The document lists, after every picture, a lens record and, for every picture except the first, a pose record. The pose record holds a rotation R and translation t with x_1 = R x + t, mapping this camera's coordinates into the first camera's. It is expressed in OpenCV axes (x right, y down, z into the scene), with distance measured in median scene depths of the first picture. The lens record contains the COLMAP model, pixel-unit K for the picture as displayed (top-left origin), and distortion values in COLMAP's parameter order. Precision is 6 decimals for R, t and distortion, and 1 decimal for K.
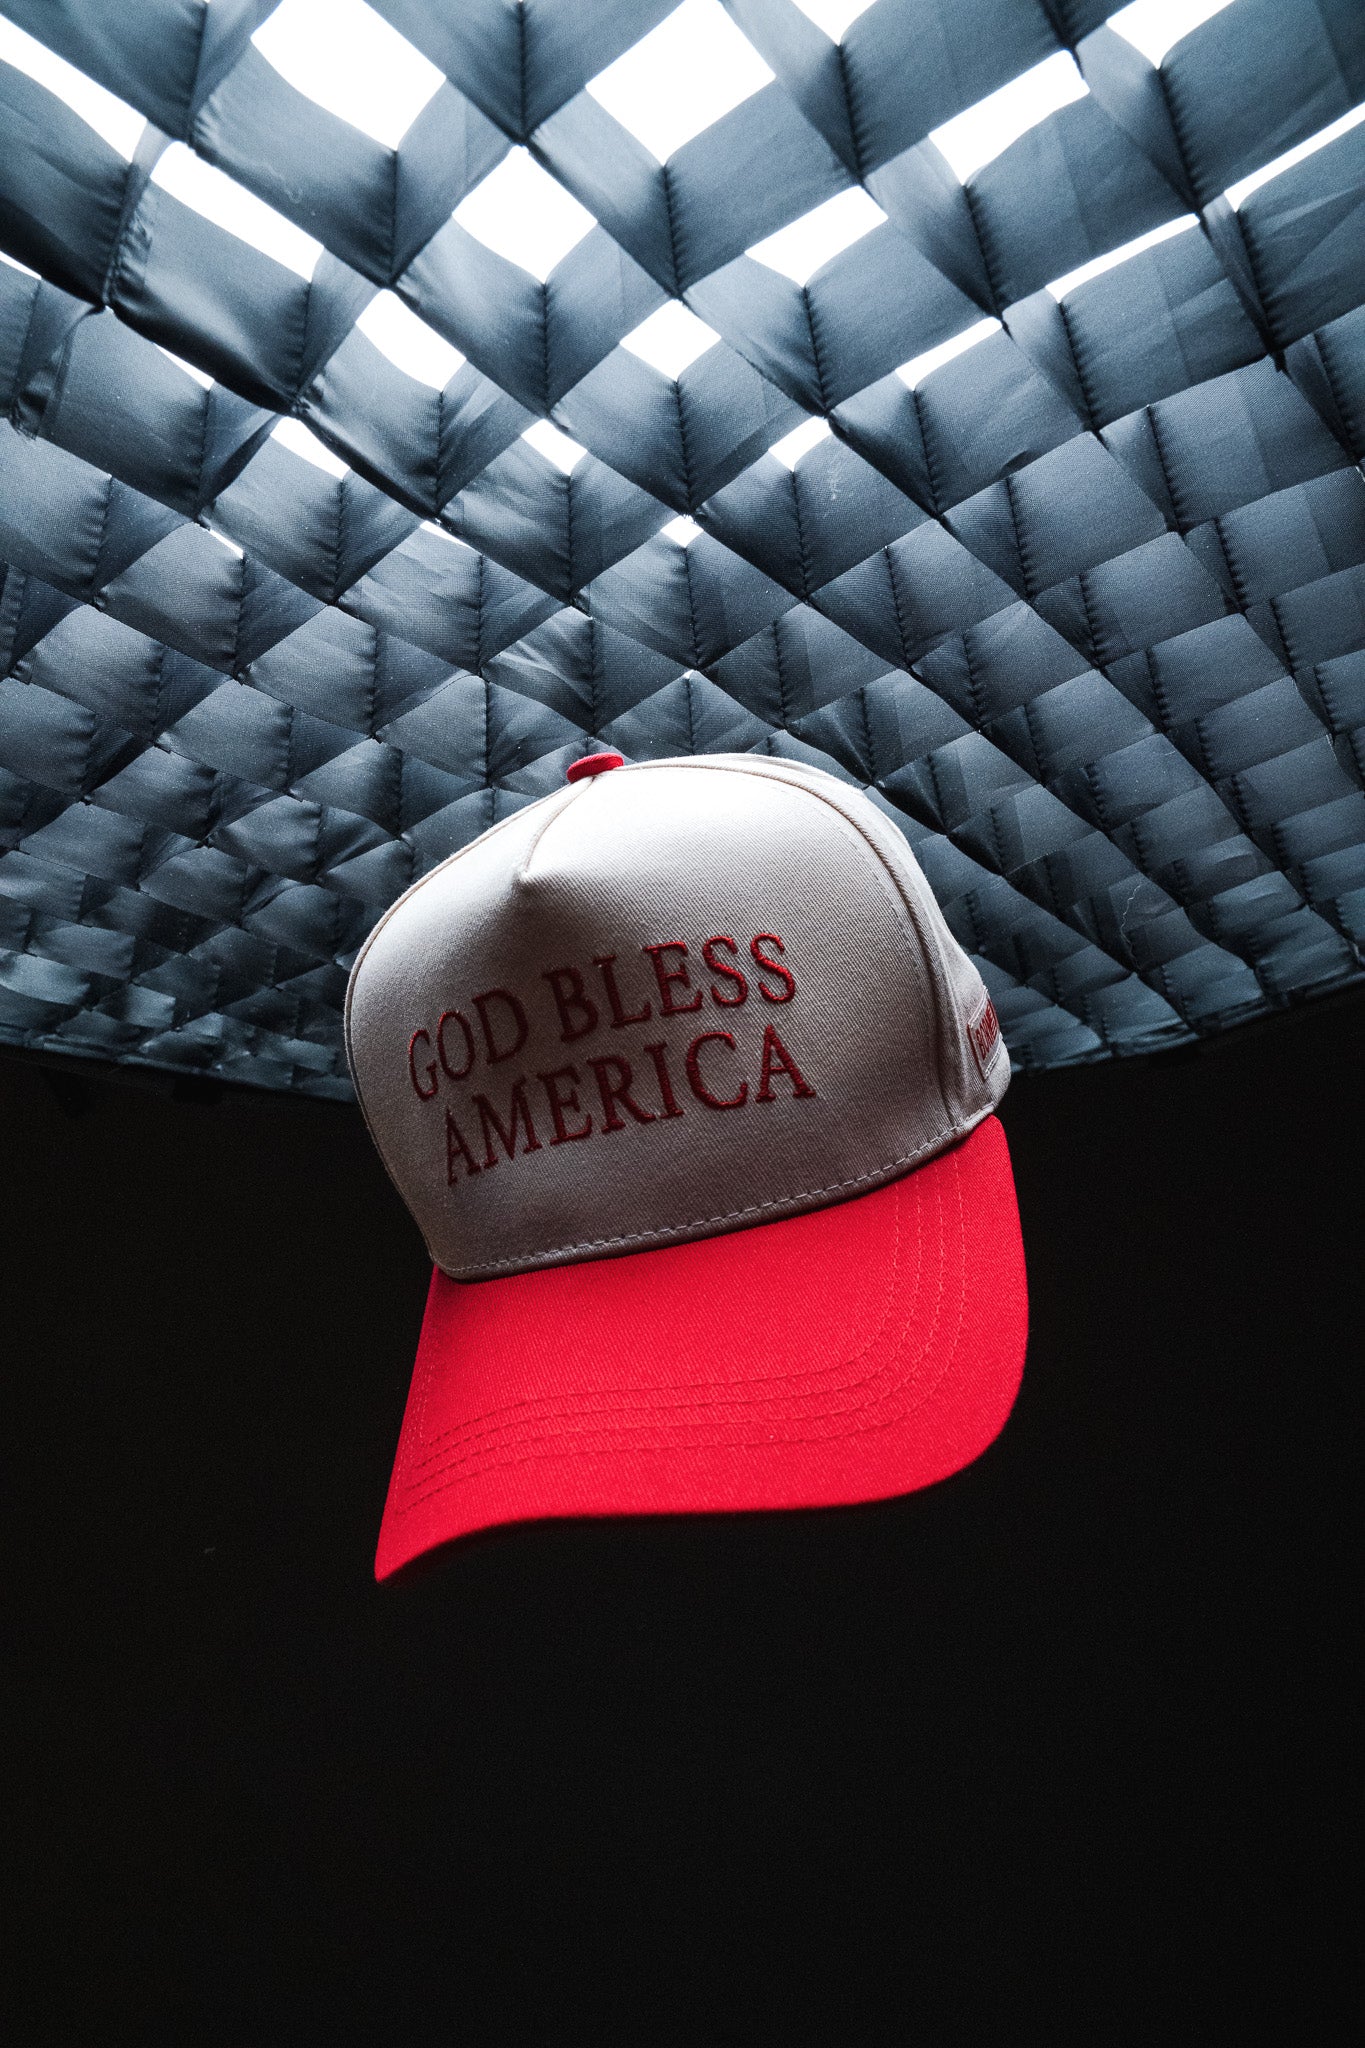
lens RADIAL K [[1301.6, 0, 648.2], [0, 1301.6, 1105.1], [0, 0, 1]] dist [-0.117690, 0.057934]
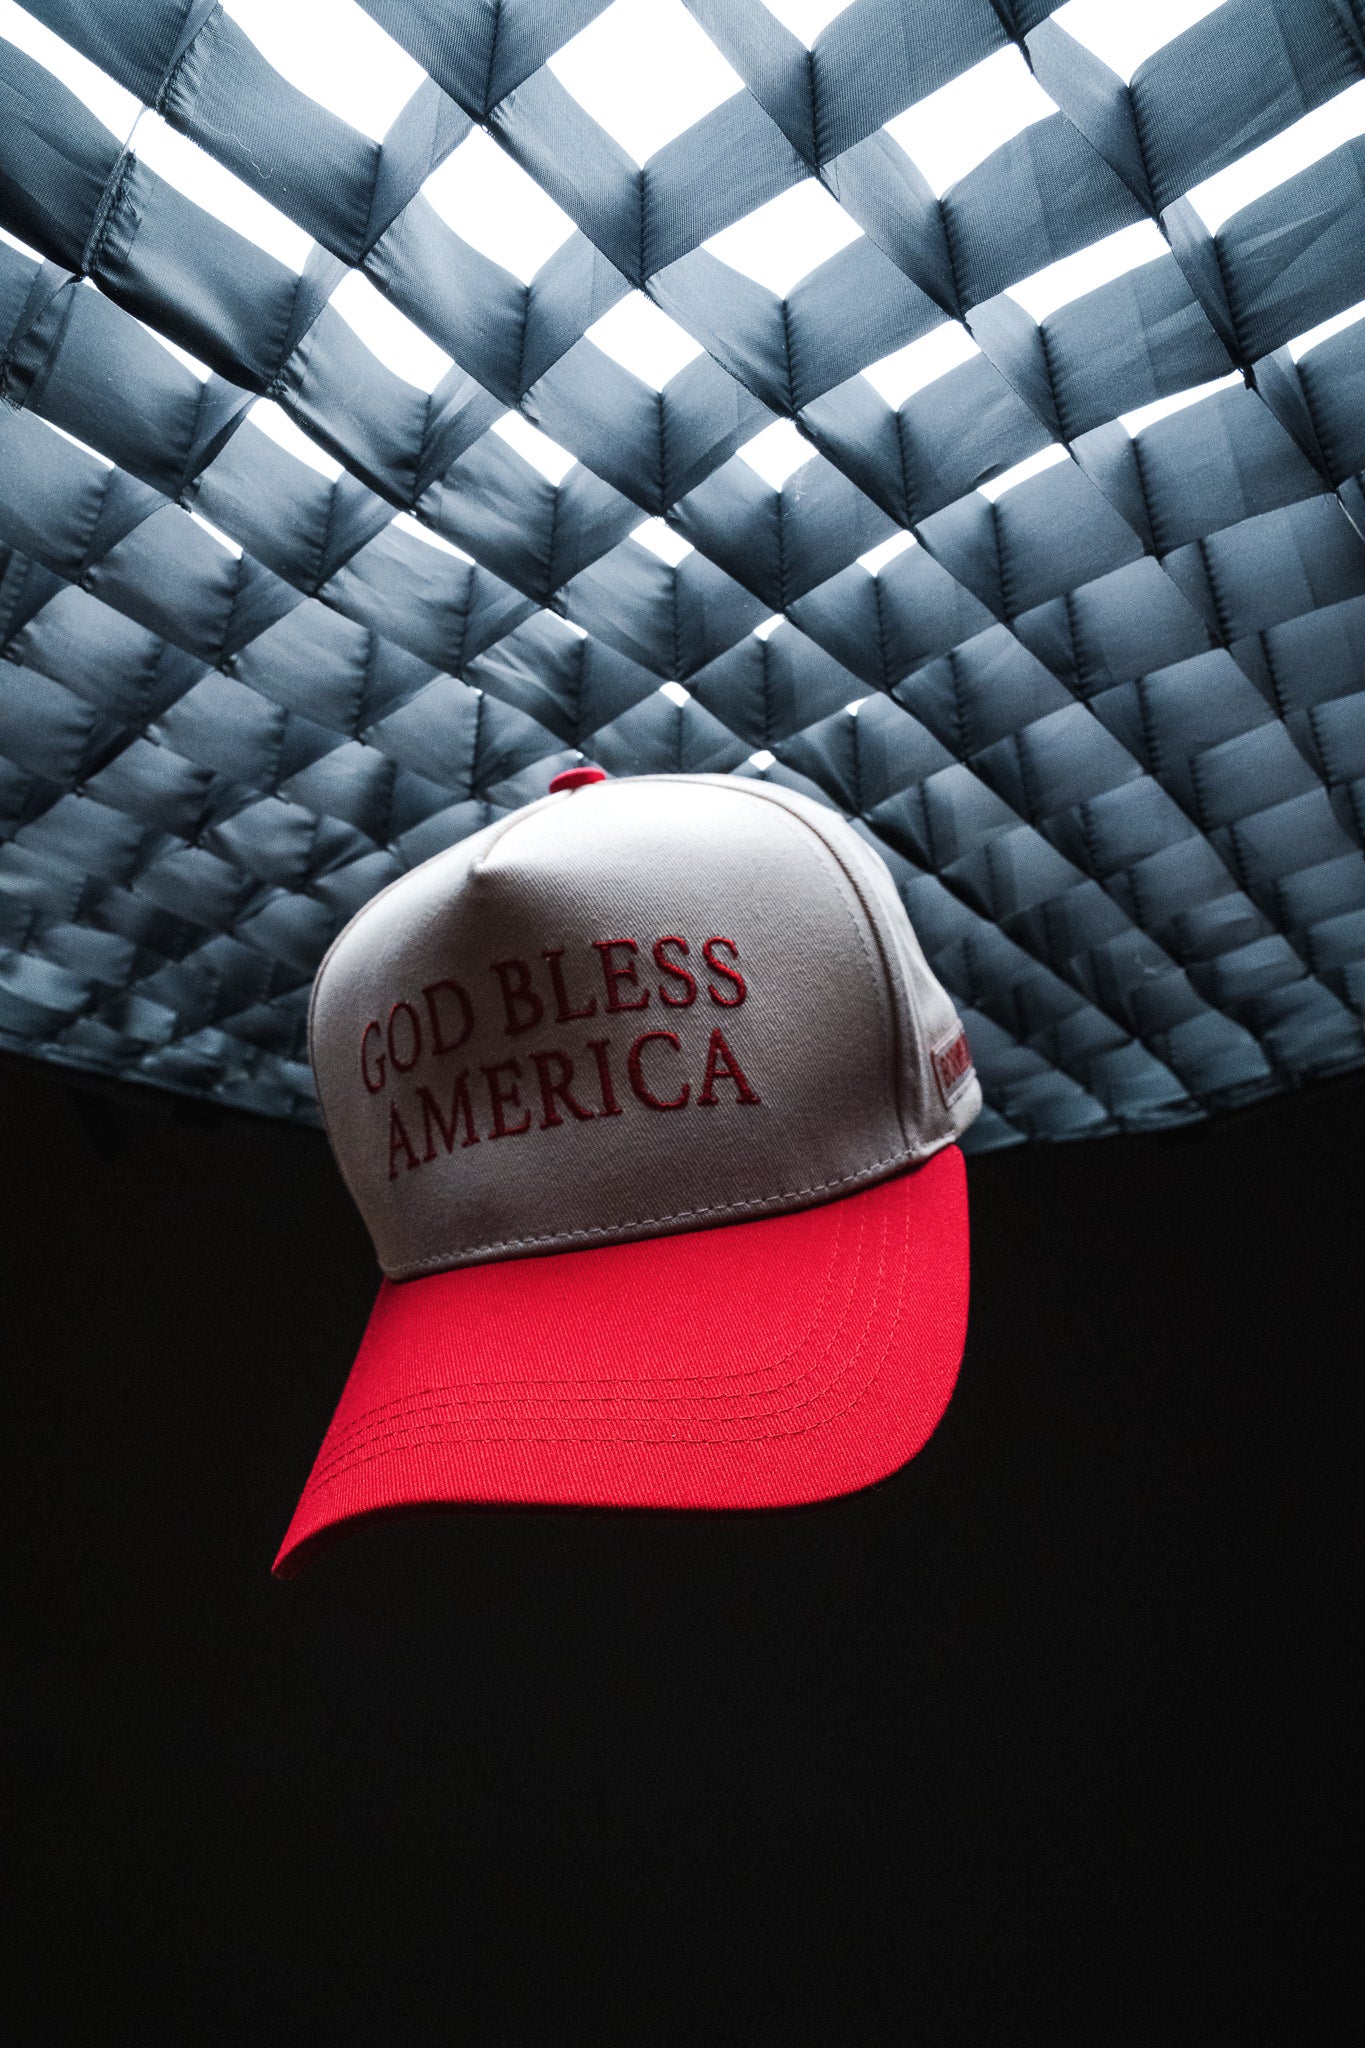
lens RADIAL K [[1301.6, 0, 648.2], [0, 1301.6, 1105.1], [0, 0, 1]] dist [-0.117690, 0.057934]
pose [[0.997973, 0.056302, -0.029651, 0.072454], [-0.058045, 0.996410, -0.061631, 0.058205], [0.026075, 0.063227, 0.997658, 0.022449]]
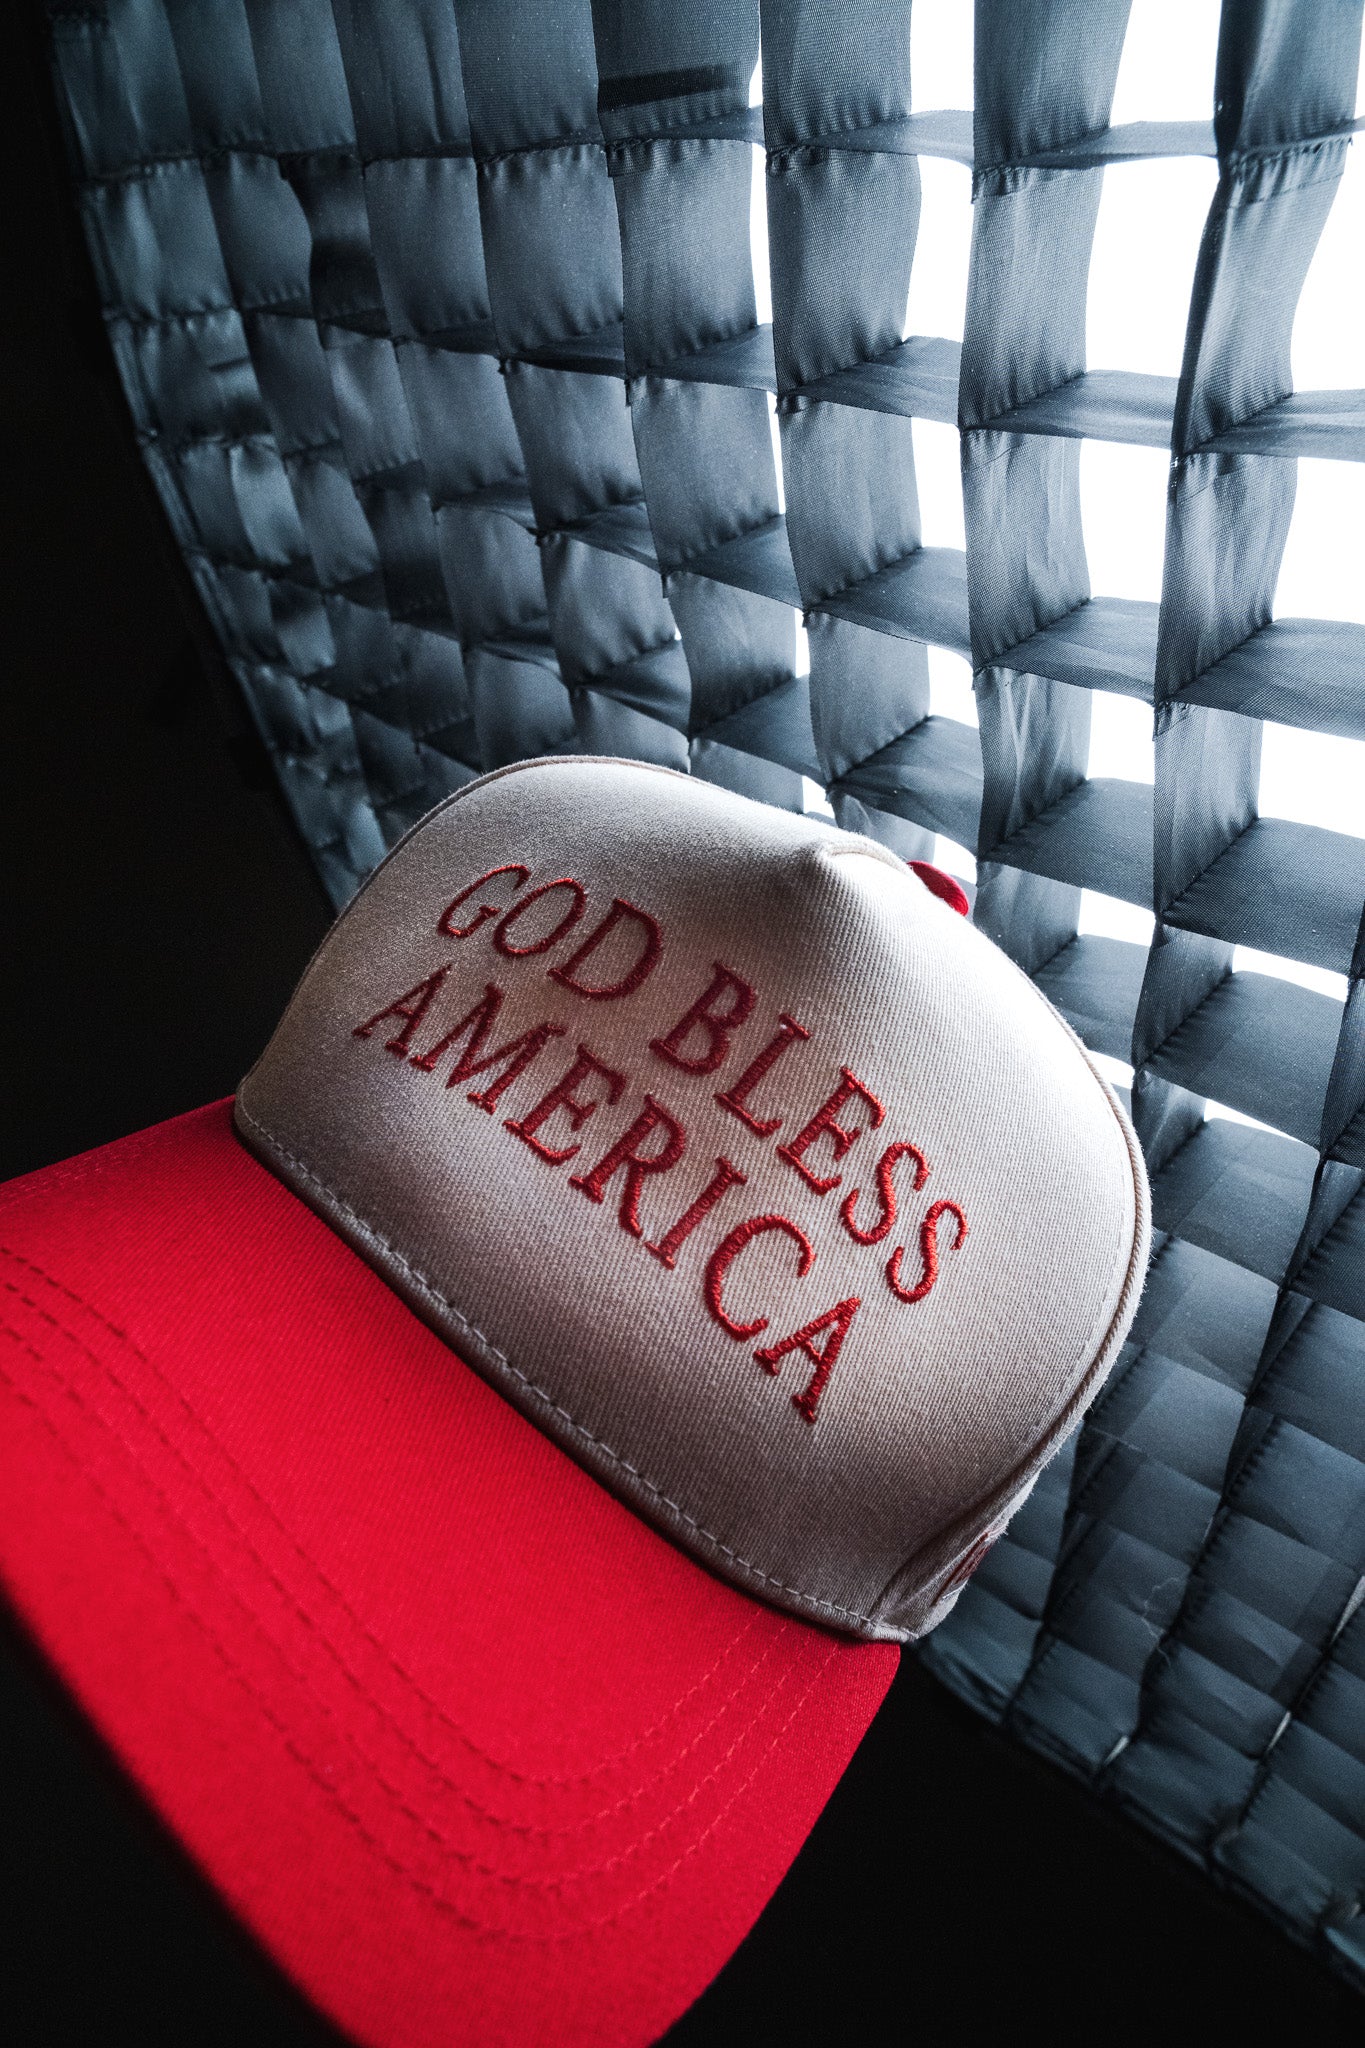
lens RADIAL K [[1358.8, 0, 621.4], [0, 1358.8, 1058.4], [0, 0, 1]] dist [-0.120416, 0.063560]
pose [[0.570619, 0.820074, -0.043272, -0.039547], [-0.816142, 0.560457, -0.140715, 0.058379], [-0.091144, 0.115611, 0.989104, 0.340104]]
